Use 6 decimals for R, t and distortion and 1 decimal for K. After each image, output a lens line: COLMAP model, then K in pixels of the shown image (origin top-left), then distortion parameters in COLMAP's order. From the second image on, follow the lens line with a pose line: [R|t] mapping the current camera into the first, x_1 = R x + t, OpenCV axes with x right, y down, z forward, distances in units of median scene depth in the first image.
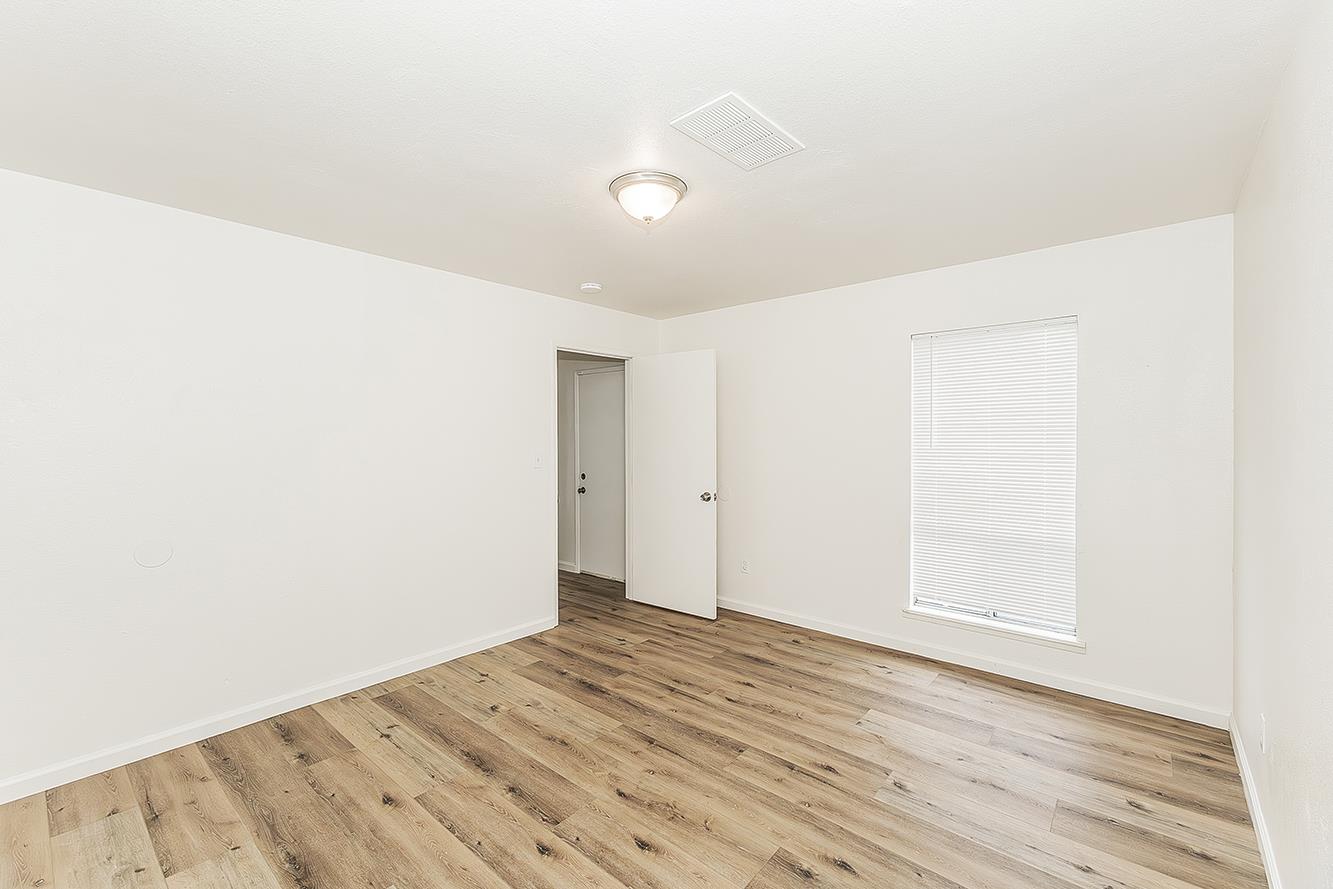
lens RADIAL K [[556.8, 0, 658.3], [0, 556.8, 440.9], [0, 0, 1]] dist [0.002922, 0.000238]
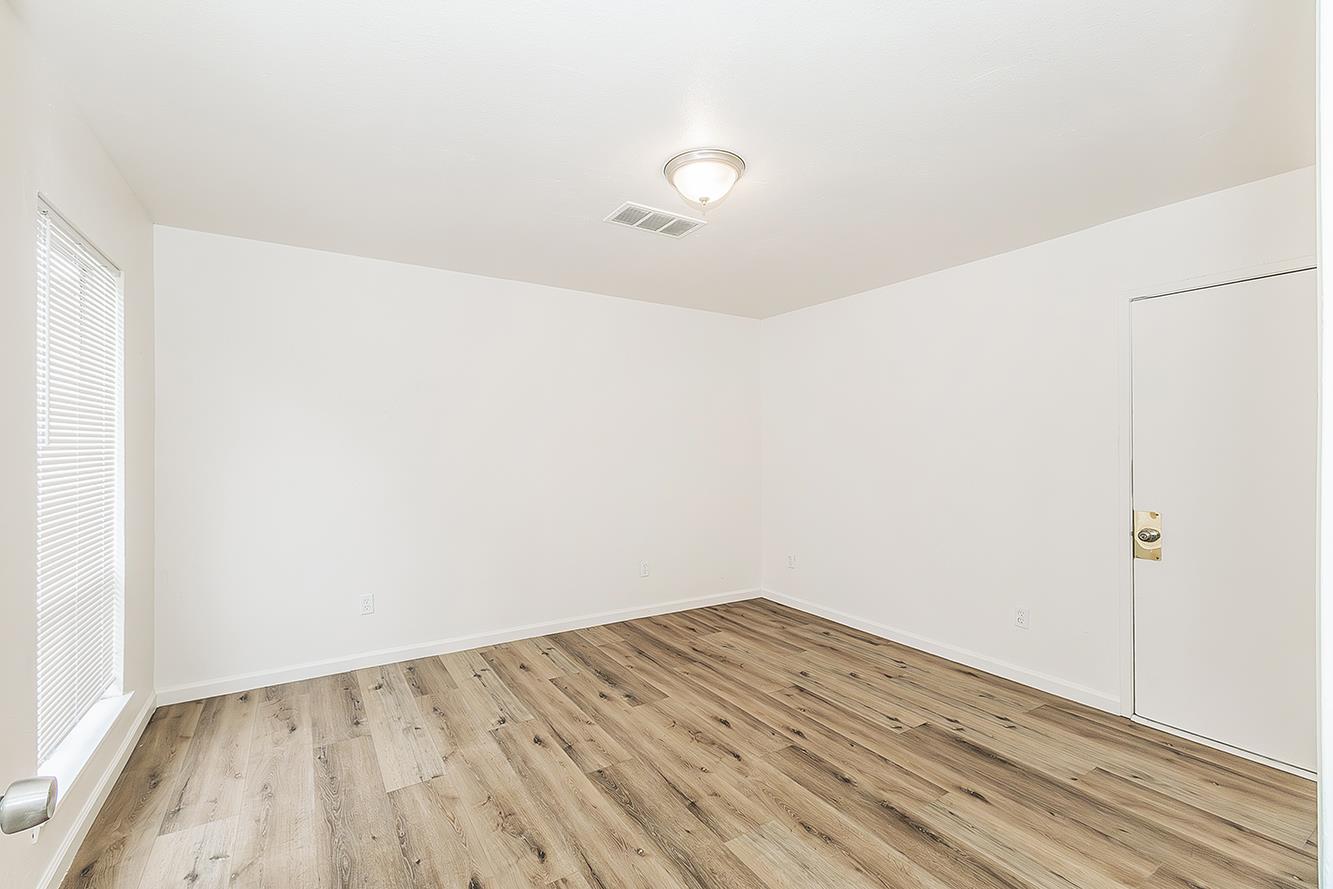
lens RADIAL K [[556.8, 0, 633.7], [0, 556.8, 445.4], [0, 0, 1]] dist [0.002922, 0.000238]
pose [[-0.951563, 0.002054, 0.307448, -0.178386], [0.004738, 0.999957, 0.007981, 0.014190], [-0.307418, 0.009051, -0.951532, 1.769096]]
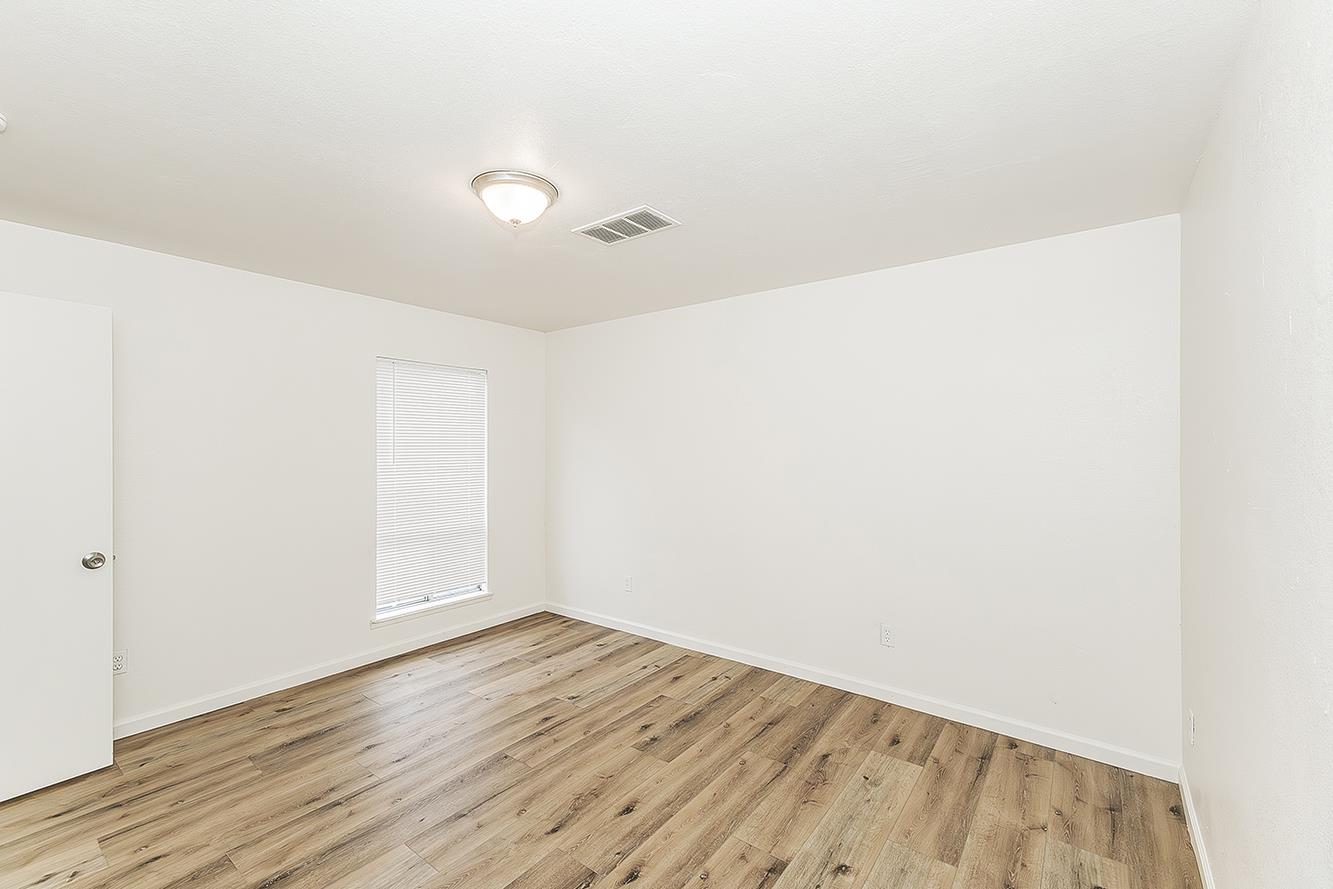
lens RADIAL K [[556.8, 0, 671.0], [0, 556.8, 446.5], [0, 0, 1]] dist [0.002922, 0.000238]
pose [[-0.074591, 0.006668, 0.997192, -0.875678], [0.009700, 0.999935, -0.005961, -0.012130], [-0.997167, 0.009228, -0.074651, 0.732645]]
